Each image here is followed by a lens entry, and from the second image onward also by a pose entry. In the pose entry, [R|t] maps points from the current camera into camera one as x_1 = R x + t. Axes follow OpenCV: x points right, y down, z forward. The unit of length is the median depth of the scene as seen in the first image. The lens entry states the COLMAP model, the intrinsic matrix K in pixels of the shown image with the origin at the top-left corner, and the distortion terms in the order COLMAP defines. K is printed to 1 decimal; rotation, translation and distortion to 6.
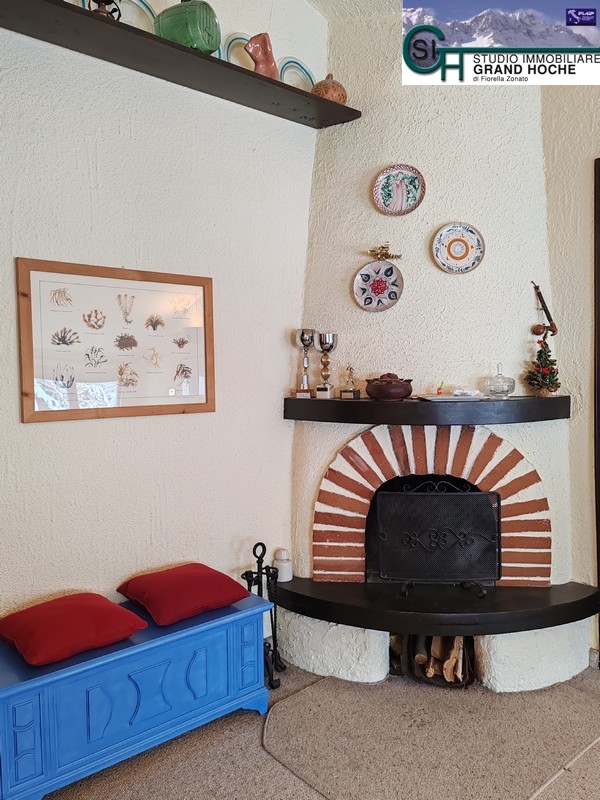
lens RADIAL K [[604.5, 0, 298.2], [0, 604.5, 401.2], [0, 0, 1]] dist [0.035584, -0.016218]
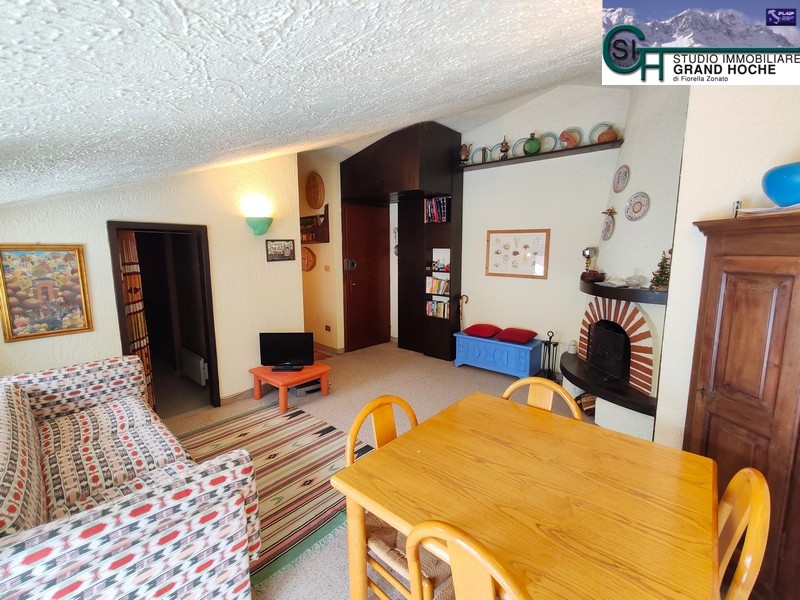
lens RADIAL K [[360.9, 0, 395.0], [0, 360.9, 299.6], [0, 0, 1]] dist [0.003286, -0.001186]
pose [[0.150329, 0.157094, -0.976075, 1.287530], [-0.052950, 0.987157, 0.150722, -0.096149], [0.987217, 0.029025, 0.156716, 0.089687]]
